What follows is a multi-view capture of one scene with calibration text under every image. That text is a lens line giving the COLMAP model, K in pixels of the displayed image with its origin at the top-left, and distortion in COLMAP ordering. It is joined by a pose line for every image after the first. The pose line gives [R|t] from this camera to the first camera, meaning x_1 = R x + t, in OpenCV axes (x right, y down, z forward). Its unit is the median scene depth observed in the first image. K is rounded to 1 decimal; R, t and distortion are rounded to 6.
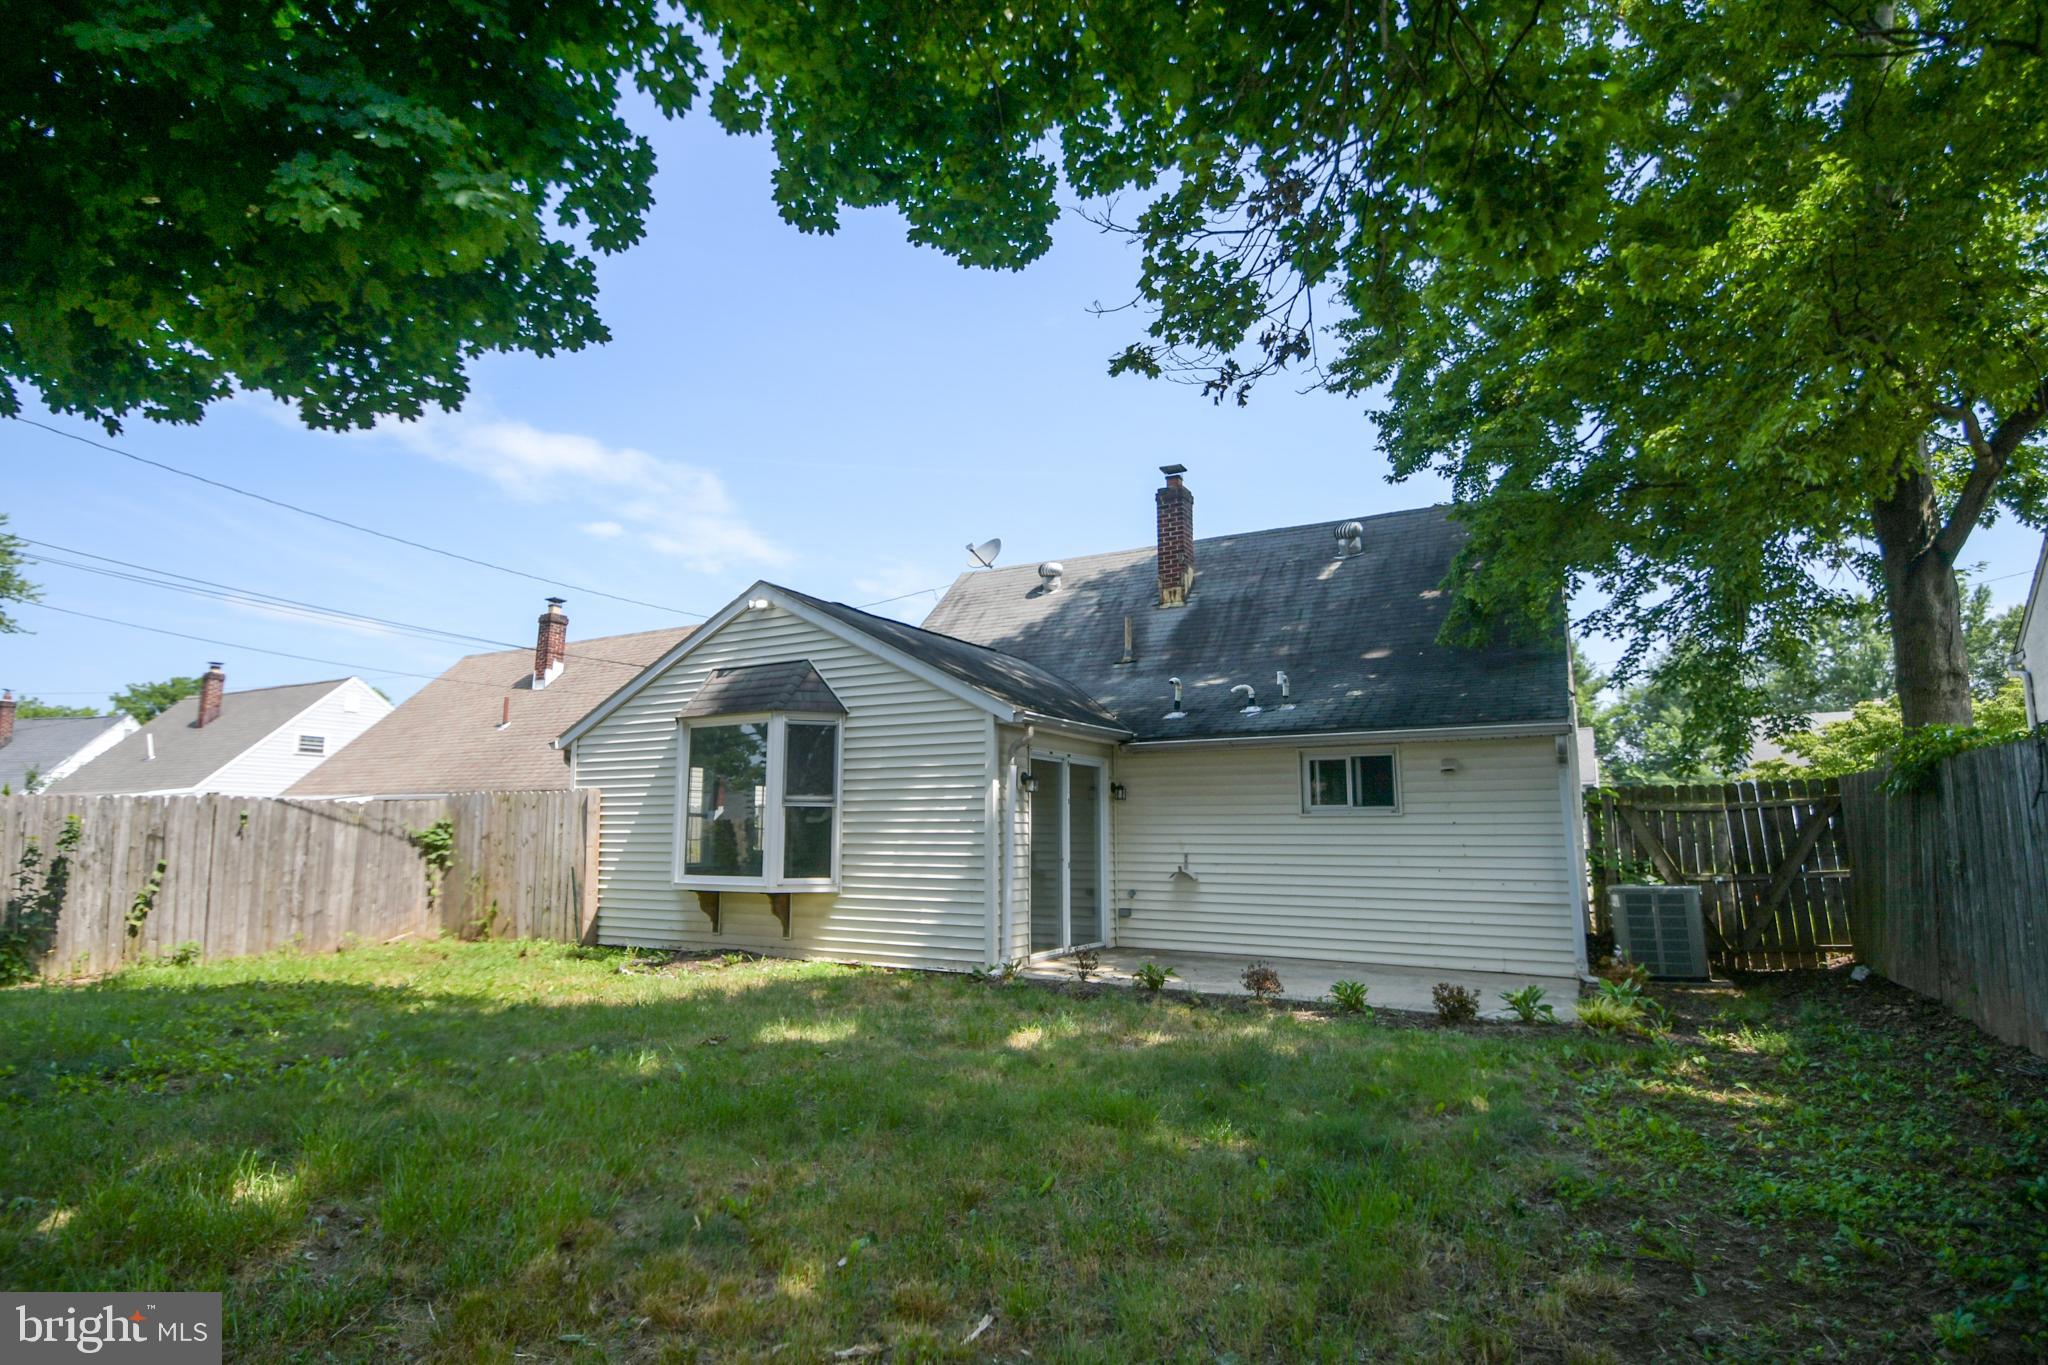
lens RADIAL K [[1031.1, 0, 1017.9], [0, 1031.1, 691.0], [0, 0, 1]] dist [-0.004760, -0.000092]
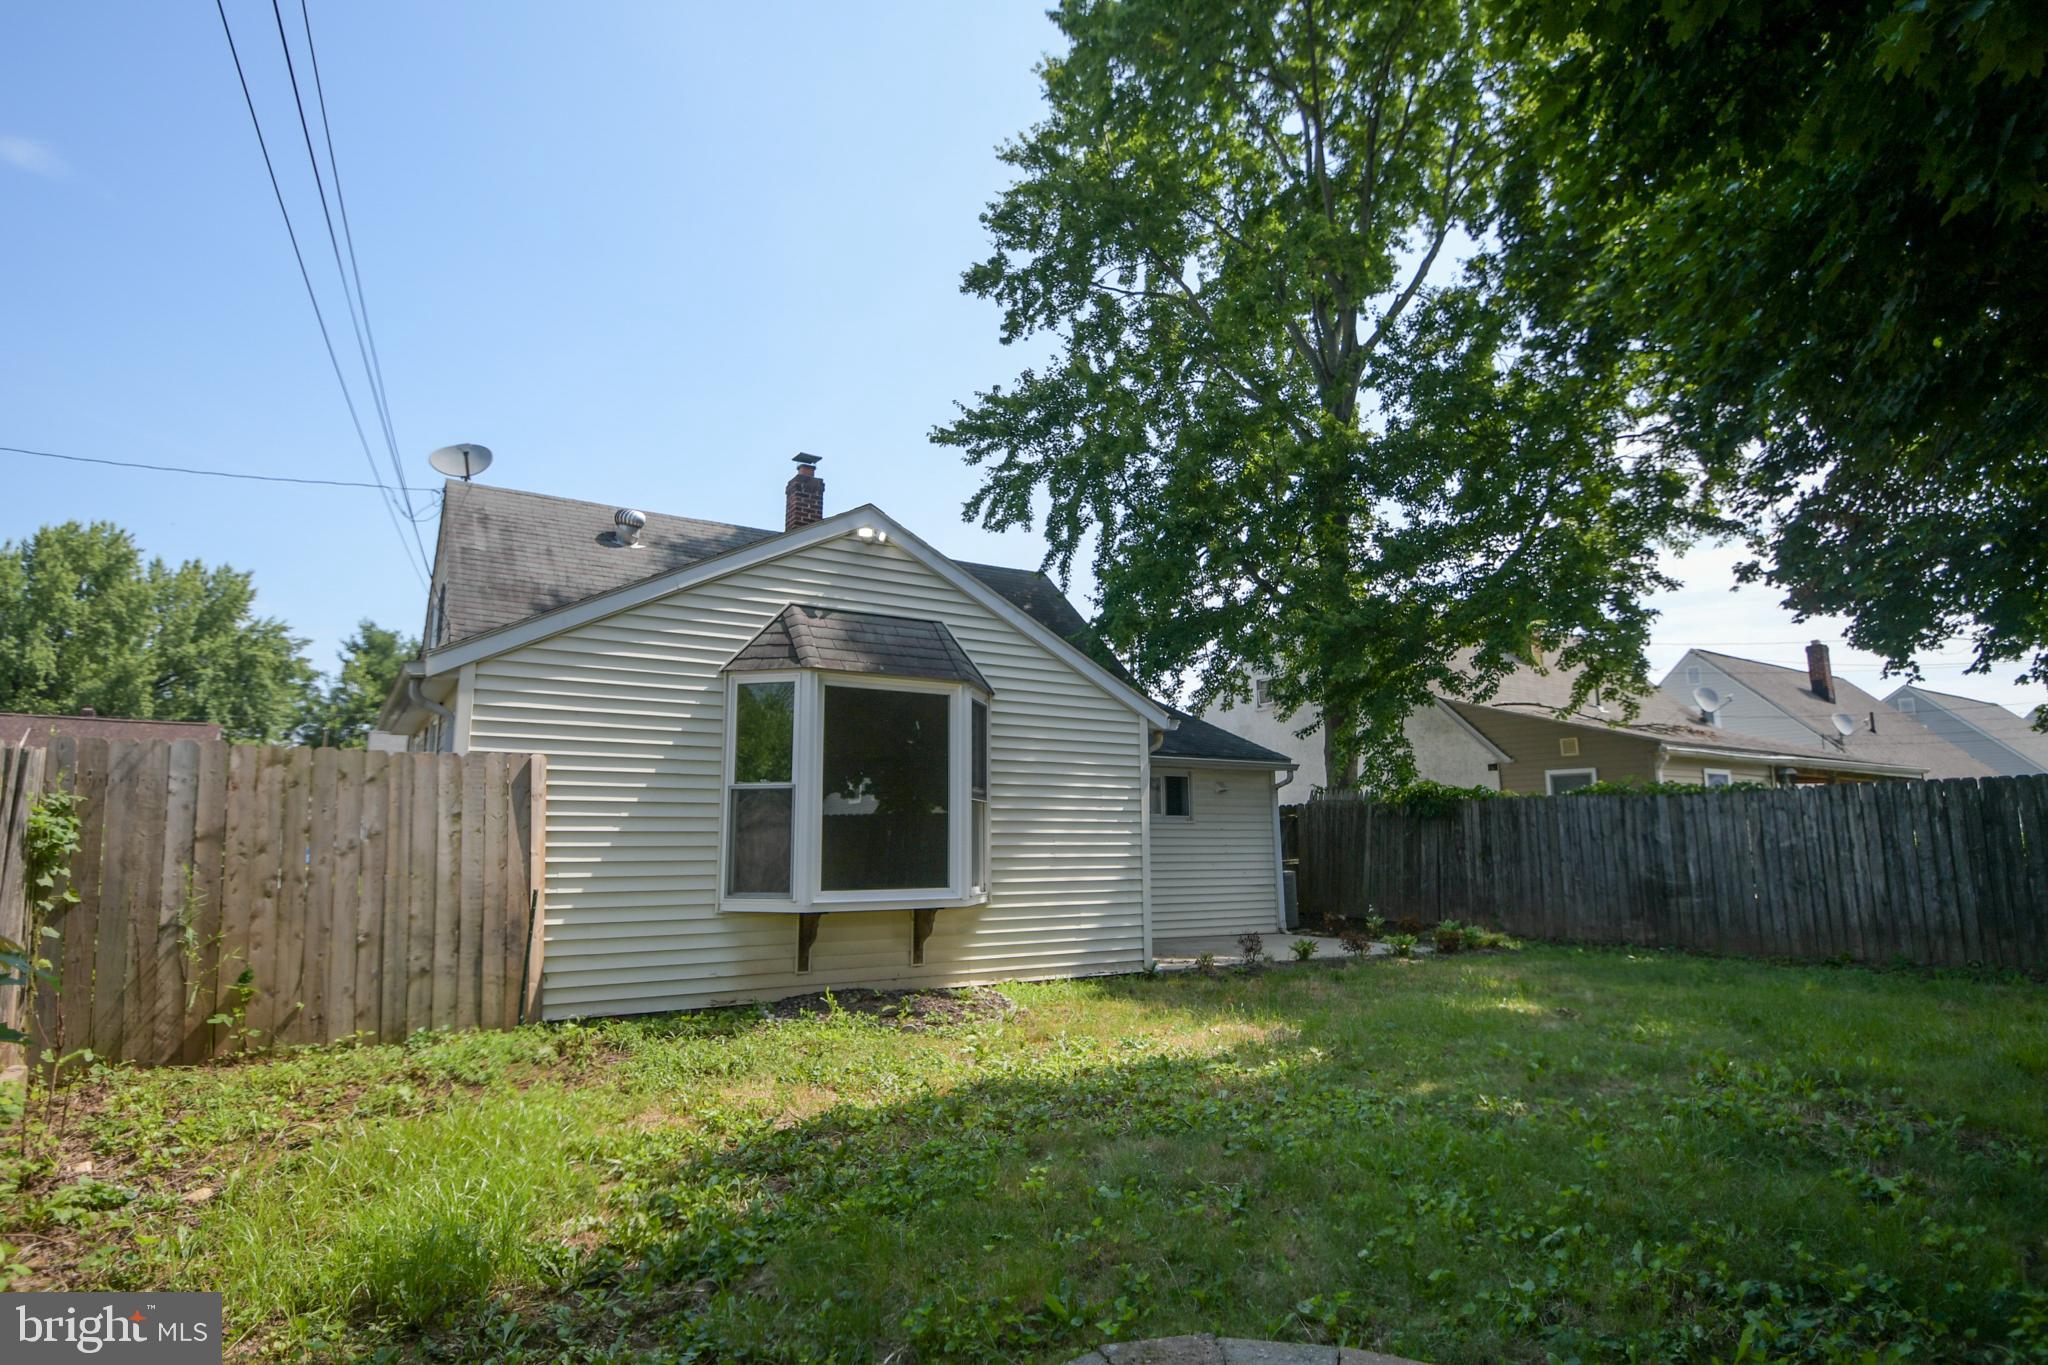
lens RADIAL K [[1014.2, 0, 1022.1], [0, 1014.2, 681.7], [0, 0, 1]] dist [0.000015, -0.000081]
pose [[0.501602, 0.134469, 0.854584, -0.770457], [-0.120339, 0.989087, -0.084999, 0.069805], [-0.856688, -0.060204, 0.512310, 0.473787]]
